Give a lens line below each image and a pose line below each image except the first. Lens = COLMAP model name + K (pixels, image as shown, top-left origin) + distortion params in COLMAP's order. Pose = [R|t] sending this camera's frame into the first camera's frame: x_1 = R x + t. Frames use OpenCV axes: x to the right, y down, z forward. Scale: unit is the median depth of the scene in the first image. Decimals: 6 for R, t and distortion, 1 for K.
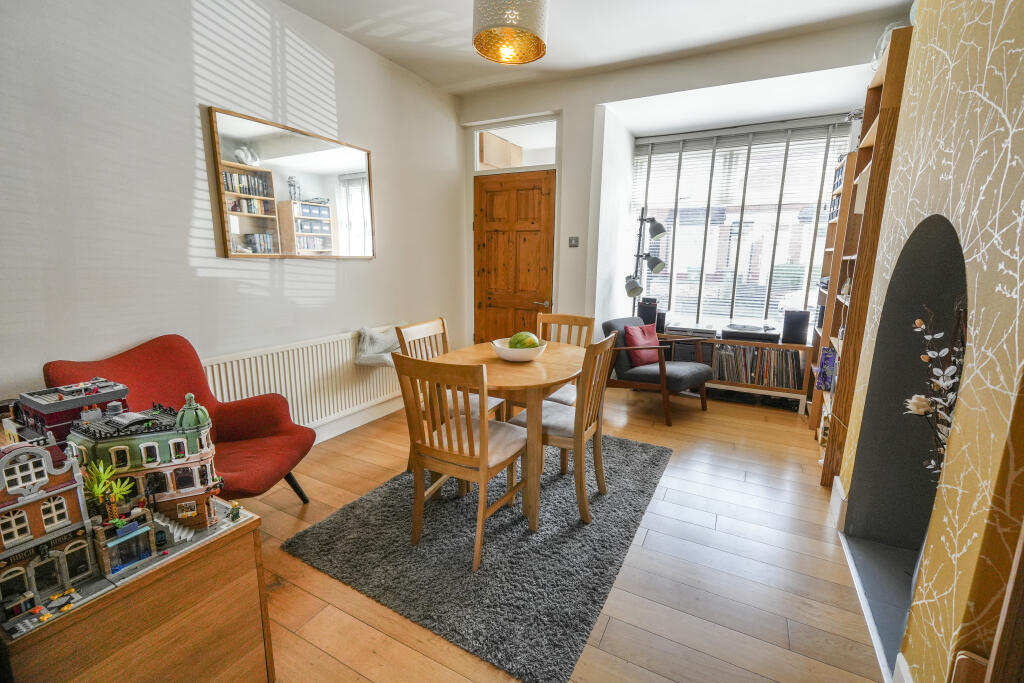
lens RADIAL K [[436.1, 0, 511.5], [0, 436.1, 340.0], [0, 0, 1]] dist [-0.002258, -0.000399]
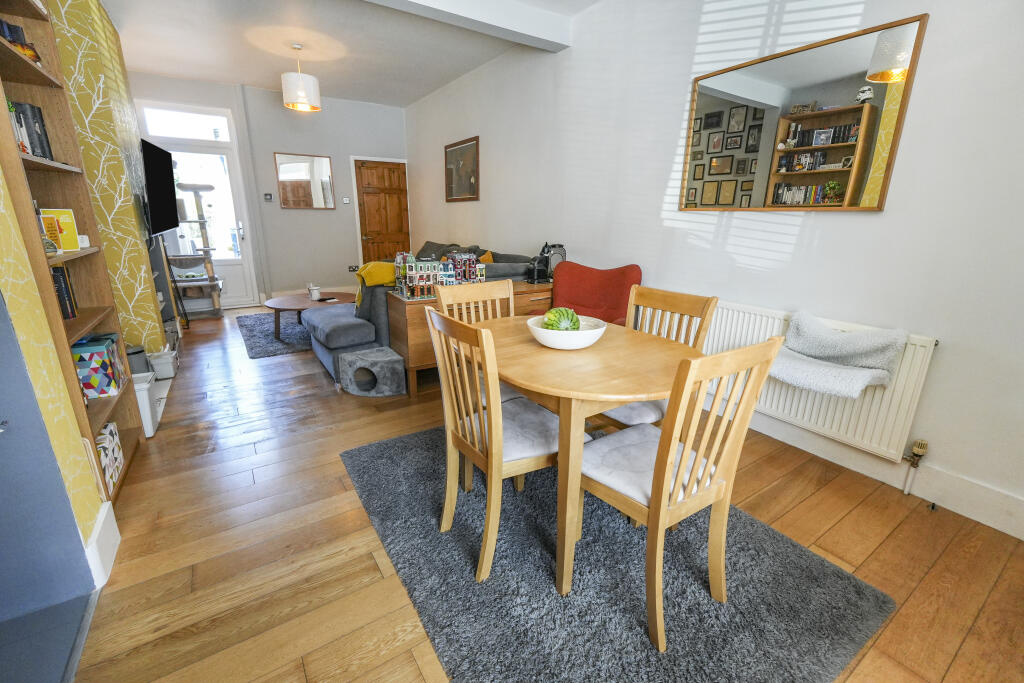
lens RADIAL K [[436.1, 0, 515.4], [0, 436.1, 342.7], [0, 0, 1]] dist [-0.002258, -0.000399]
pose [[-0.478516, 0.233558, -0.846447, 0.603839], [-0.176725, 0.918634, 0.353383, -0.183157], [0.860111, 0.318688, -0.398305, 1.103563]]
